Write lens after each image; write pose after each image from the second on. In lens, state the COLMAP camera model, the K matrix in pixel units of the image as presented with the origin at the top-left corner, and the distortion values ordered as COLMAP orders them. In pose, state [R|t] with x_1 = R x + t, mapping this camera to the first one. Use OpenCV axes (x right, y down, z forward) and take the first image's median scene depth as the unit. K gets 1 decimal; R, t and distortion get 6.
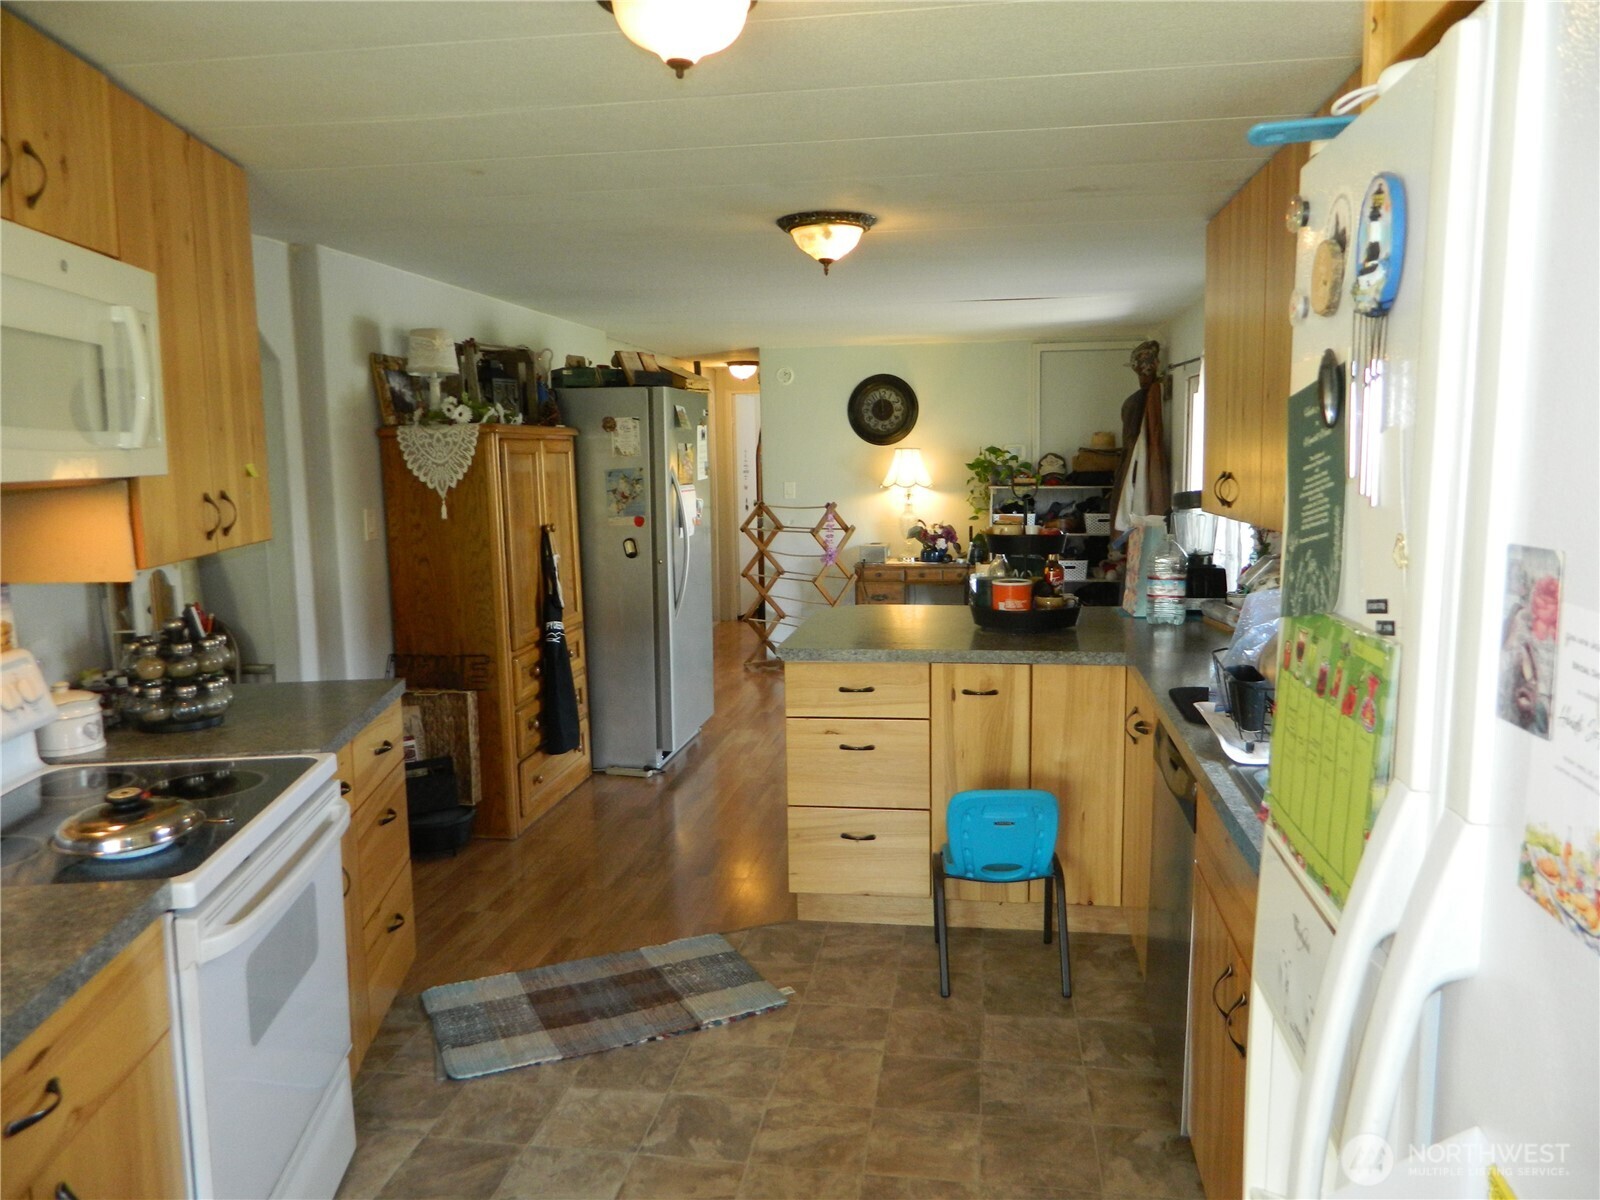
lens RADIAL K [[1164.1, 0, 806.0], [0, 1164.1, 593.9], [0, 0, 1]] dist [-0.002531, -0.000305]
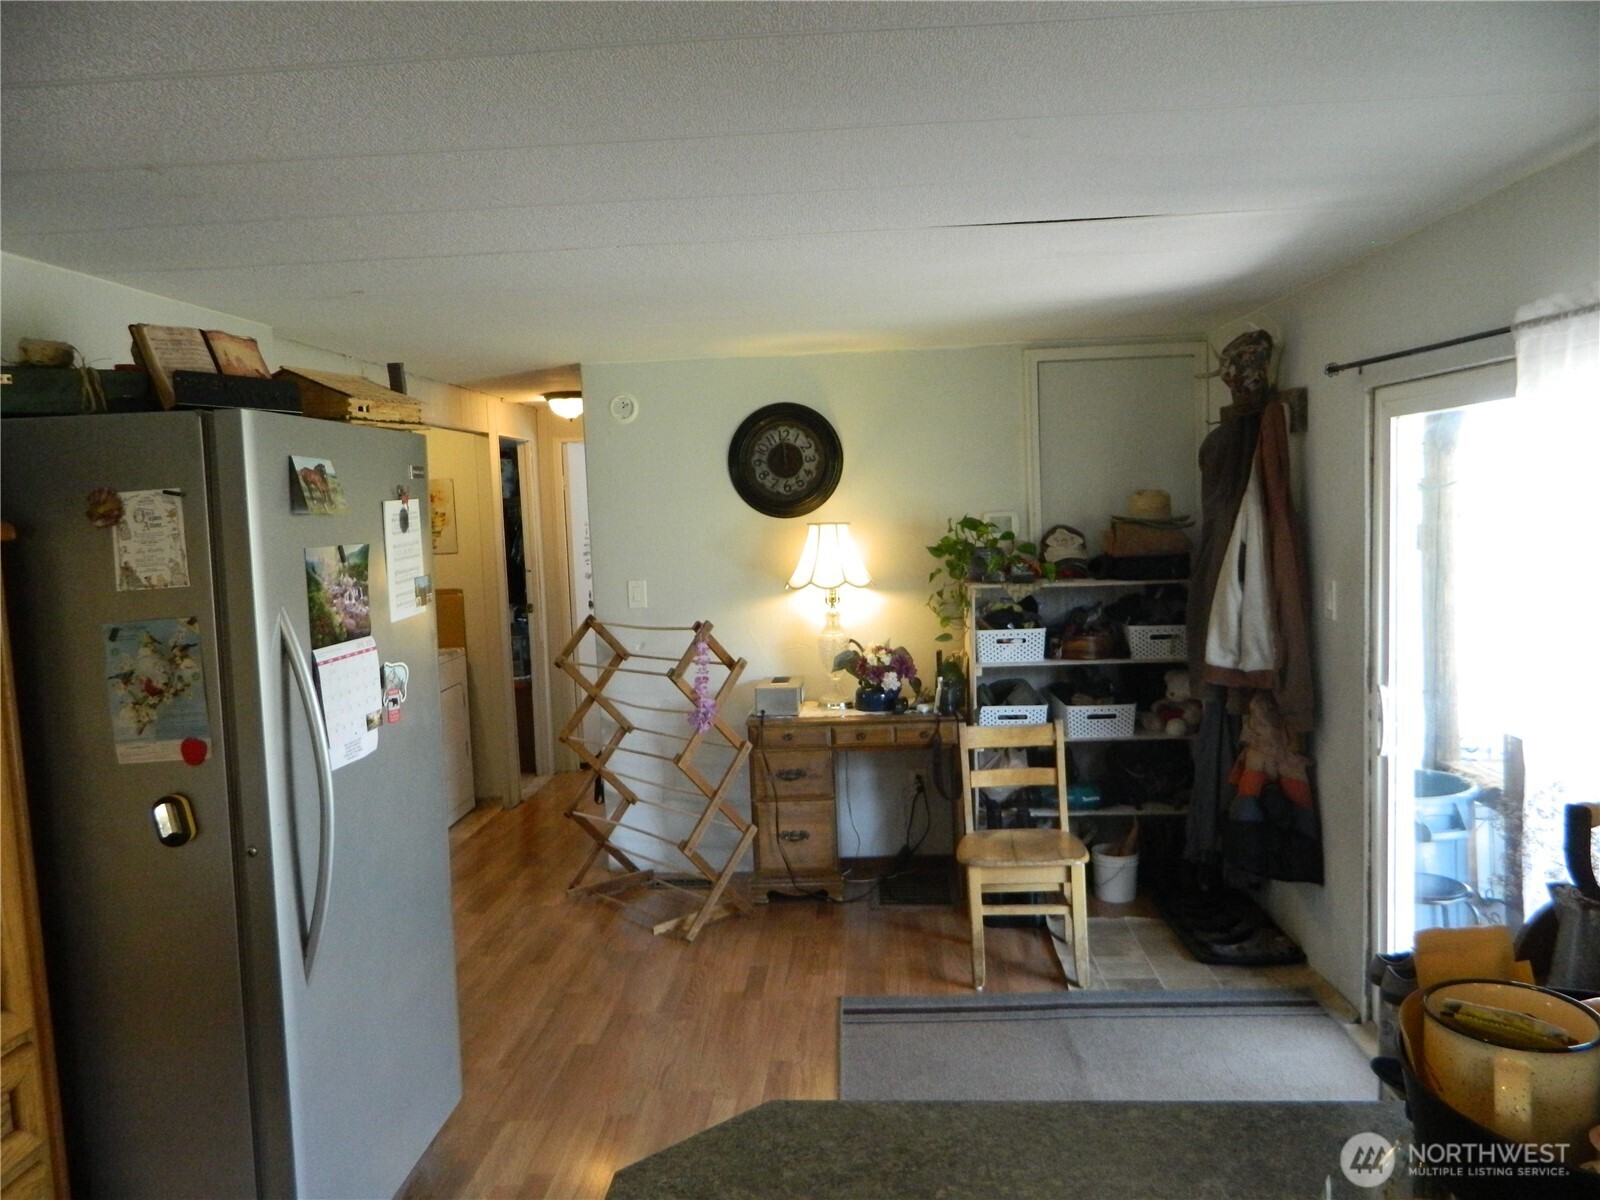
lens RADIAL K [[1164.1, 0, 800.3], [0, 1164.1, 591.8], [0, 0, 1]] dist [-0.002531, -0.000305]
pose [[0.995751, -0.028325, 0.087621, 0.027312], [0.032388, 0.998448, -0.045306, -0.091554], [-0.086202, 0.047952, 0.995123, 0.588019]]
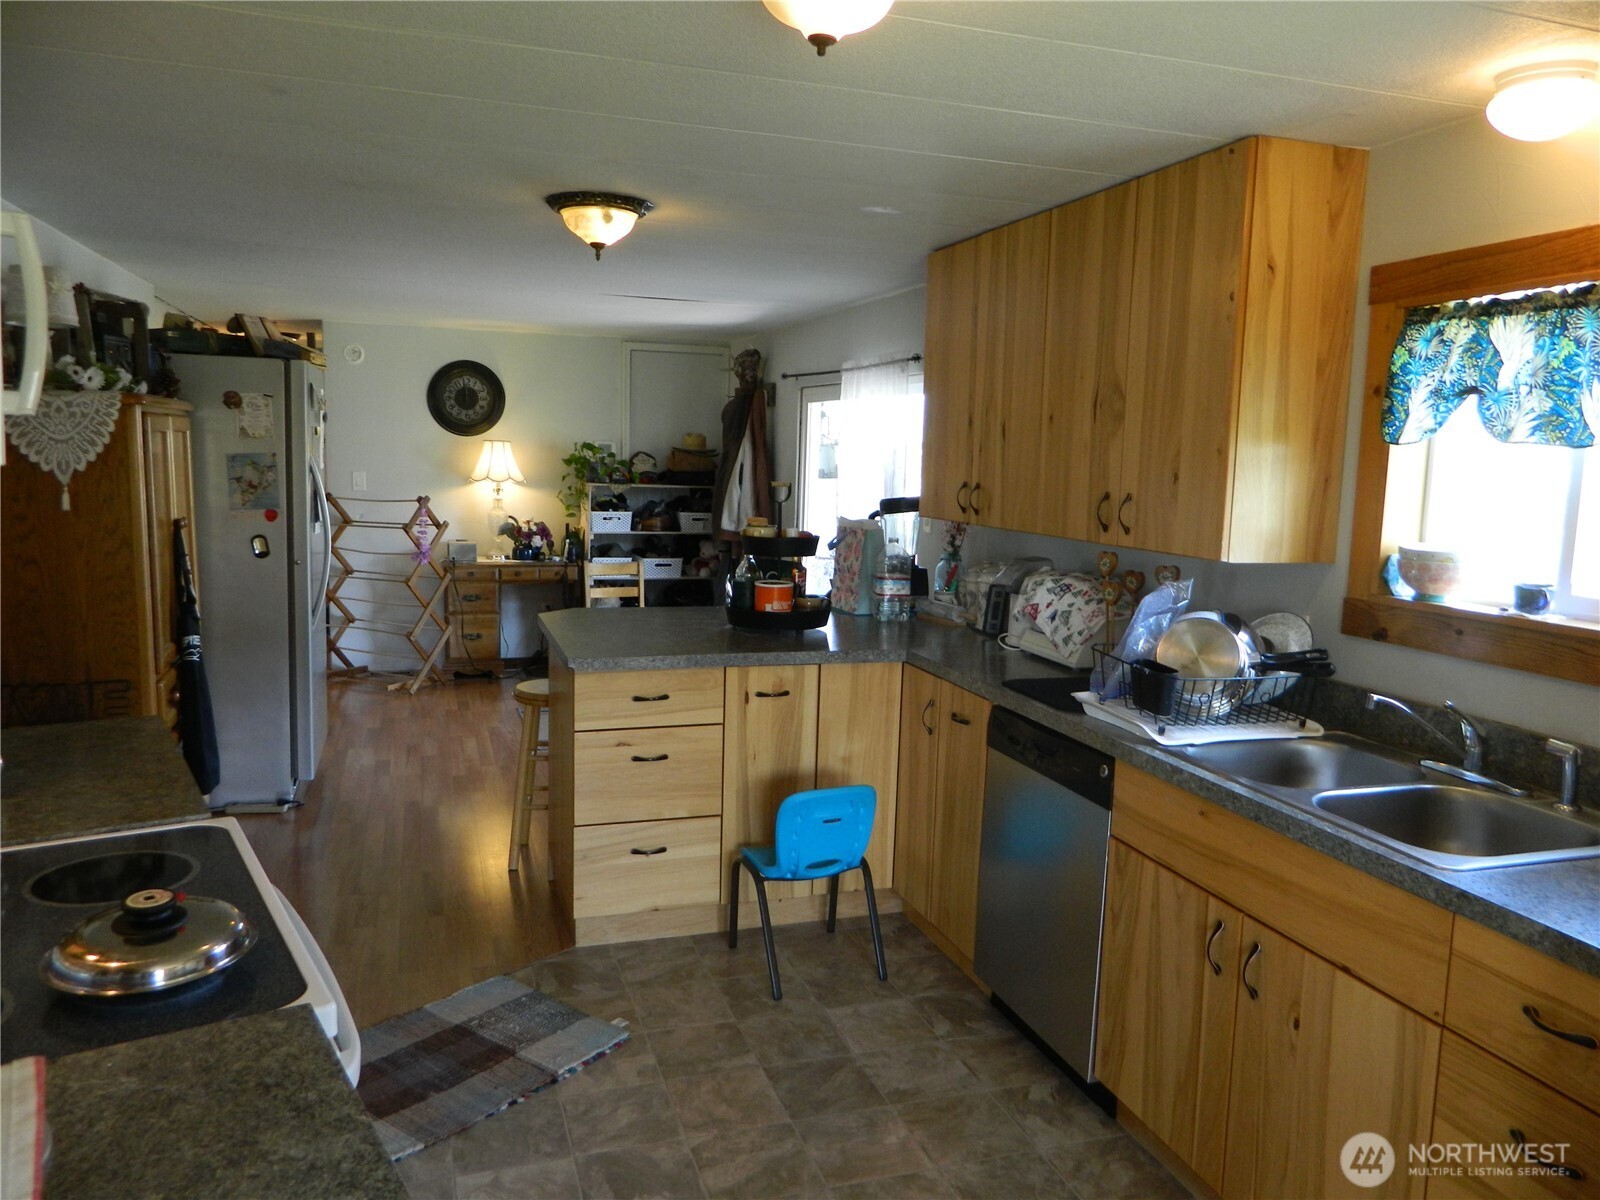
lens RADIAL K [[1164.1, 0, 800.0], [0, 1164.1, 593.5], [0, 0, 1]] dist [-0.002531, -0.000305]
pose [[0.890312, -0.014732, 0.455113, -0.186814], [0.012588, 0.999891, 0.007741, -0.006432], [-0.455177, -0.001163, 0.890400, 0.059397]]
